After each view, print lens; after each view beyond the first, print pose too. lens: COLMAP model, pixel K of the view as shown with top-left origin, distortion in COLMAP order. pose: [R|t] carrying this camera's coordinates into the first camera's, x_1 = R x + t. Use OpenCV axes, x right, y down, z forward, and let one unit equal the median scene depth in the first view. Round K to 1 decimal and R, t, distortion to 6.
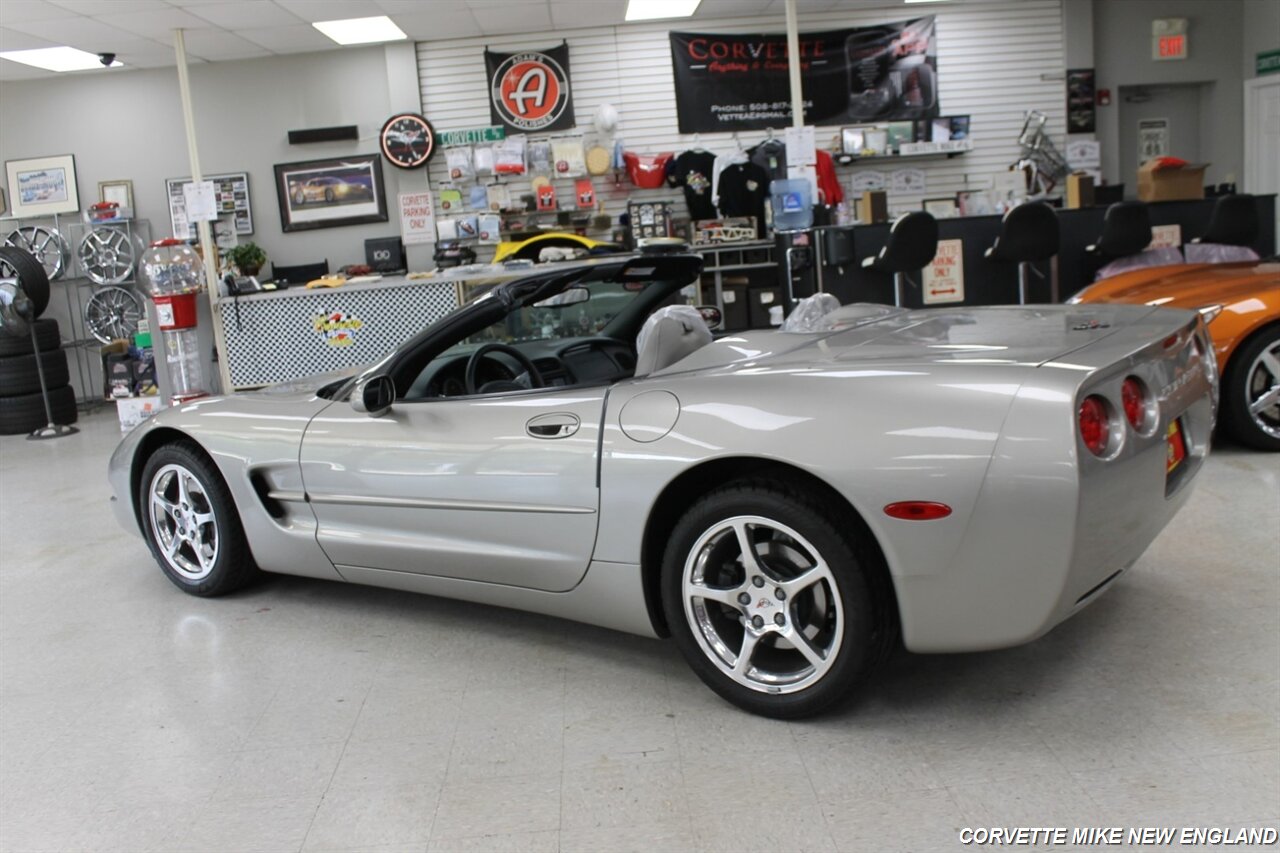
lens RADIAL K [[1235.9, 0, 666.6], [0, 1235.9, 430.1], [0, 0, 1]] dist [-0.146354, 0.157405]
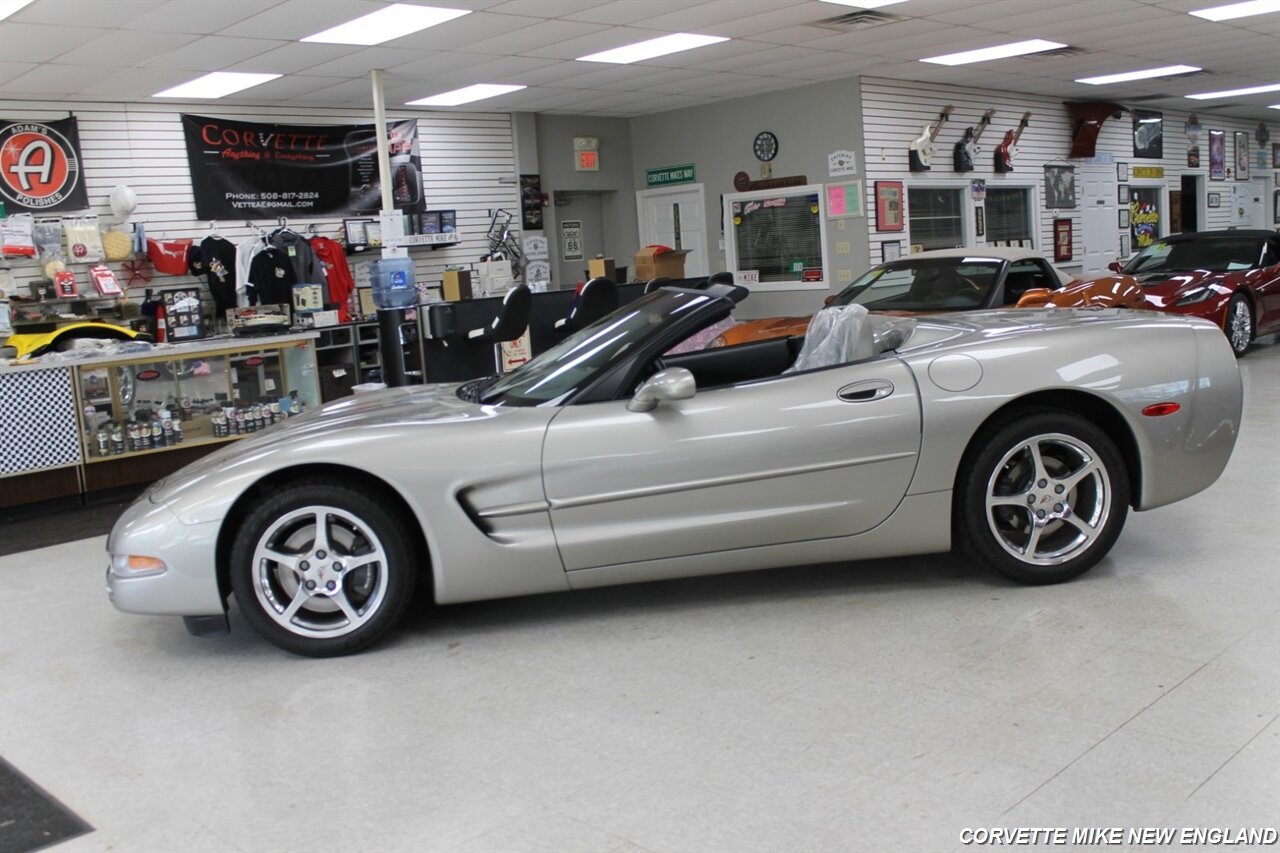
lens RADIAL K [[1235.9, 0, 666.6], [0, 1235.9, 430.1], [0, 0, 1]] dist [-0.146354, 0.157405]
pose [[0.753308, -0.066652, 0.654282, -0.360336], [0.136687, 0.988995, -0.056625, 0.026566], [-0.643307, 0.132088, 0.754128, 0.073461]]
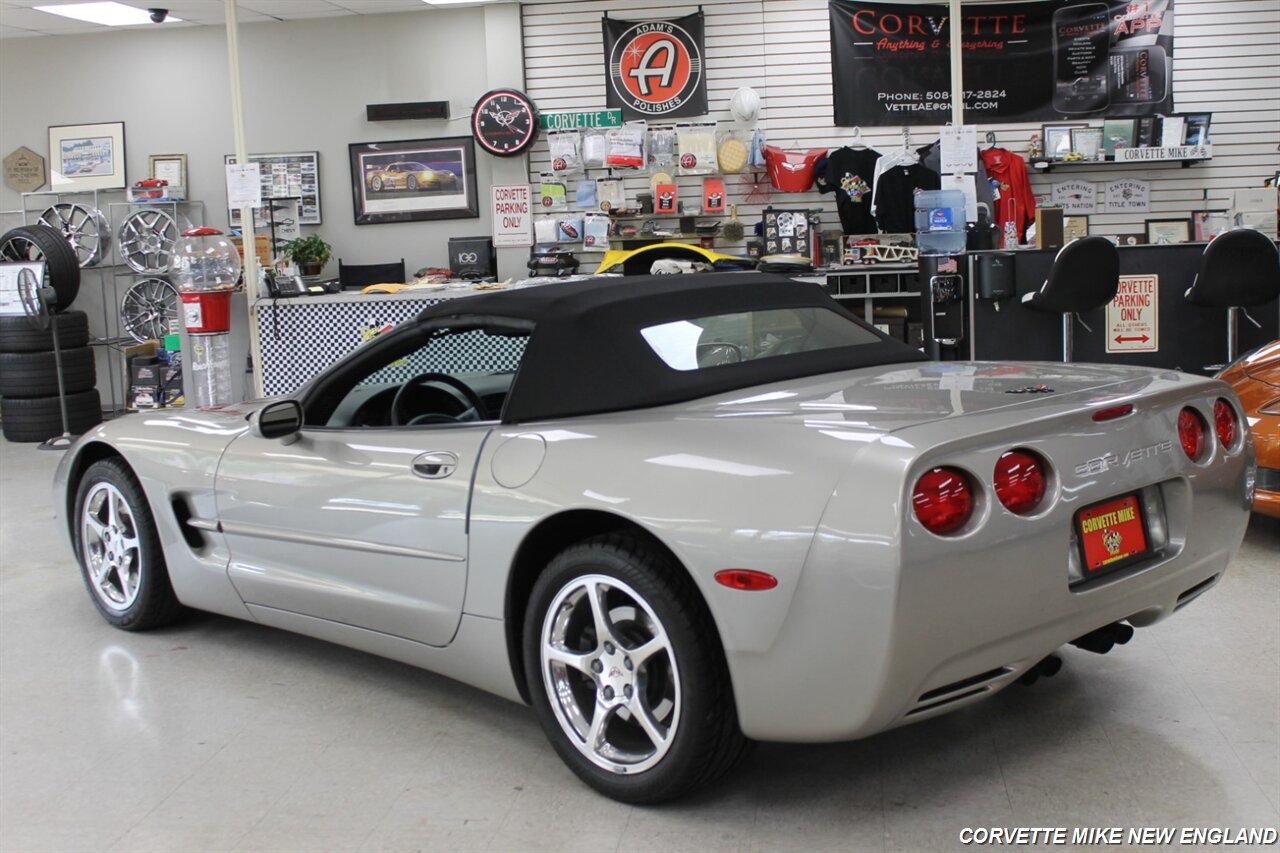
lens RADIAL K [[1617.2, 0, 675.4], [0, 1617.2, 430.2], [0, 0, 1]] dist [-0.072011, 0.087597]
pose [[0.984361, 0.063649, -0.164265, 0.098508], [-0.069651, 0.997089, -0.031034, -0.001592], [0.161811, 0.041990, 0.985928, -0.059018]]
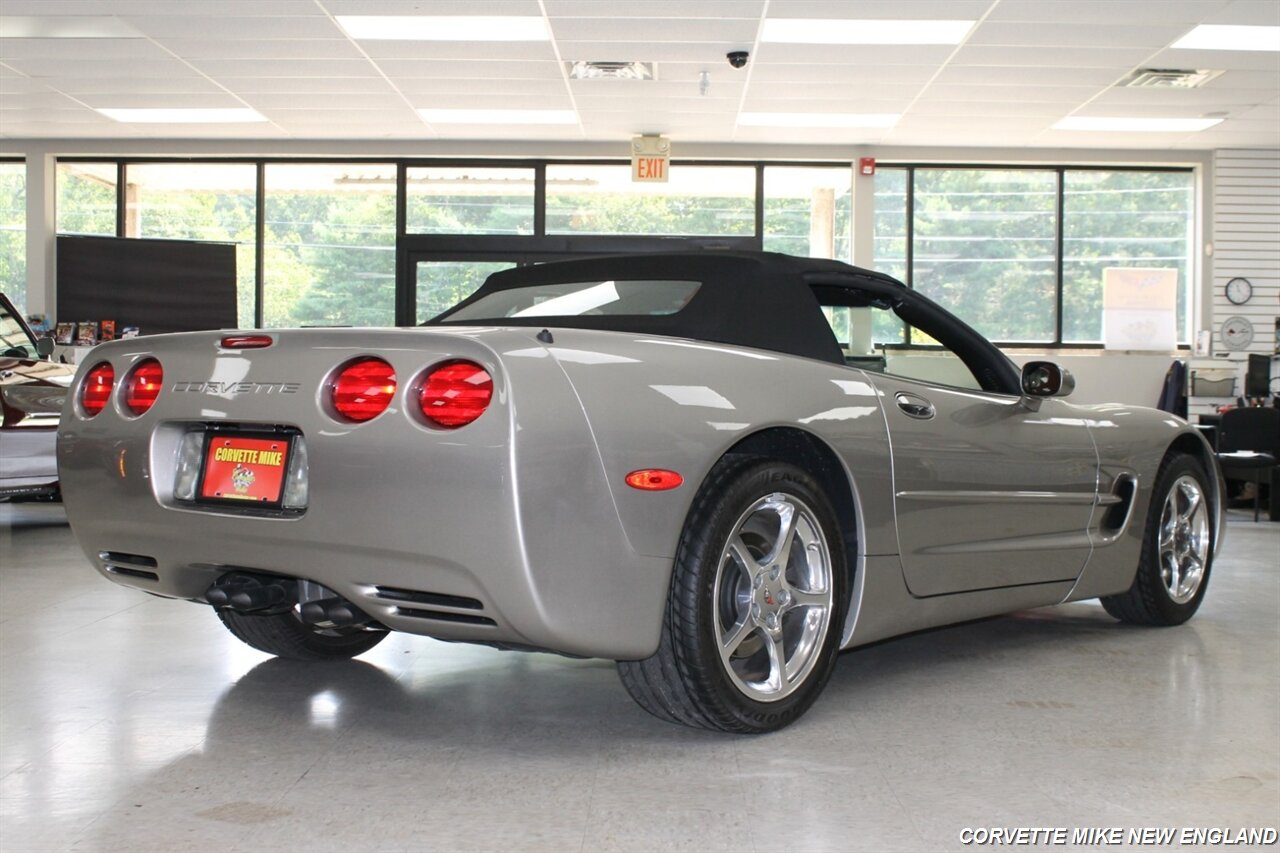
lens RADIAL K [[1664.0, 0, 646.9], [0, 1664.0, 426.8], [0, 0, 1]] dist [-0.028713, -0.059273]
pose [[-0.087679, 0.097850, -0.991331, 0.503934], [-0.198206, 0.973552, 0.113626, -0.066721], [0.976231, 0.206451, -0.065966, 0.449393]]
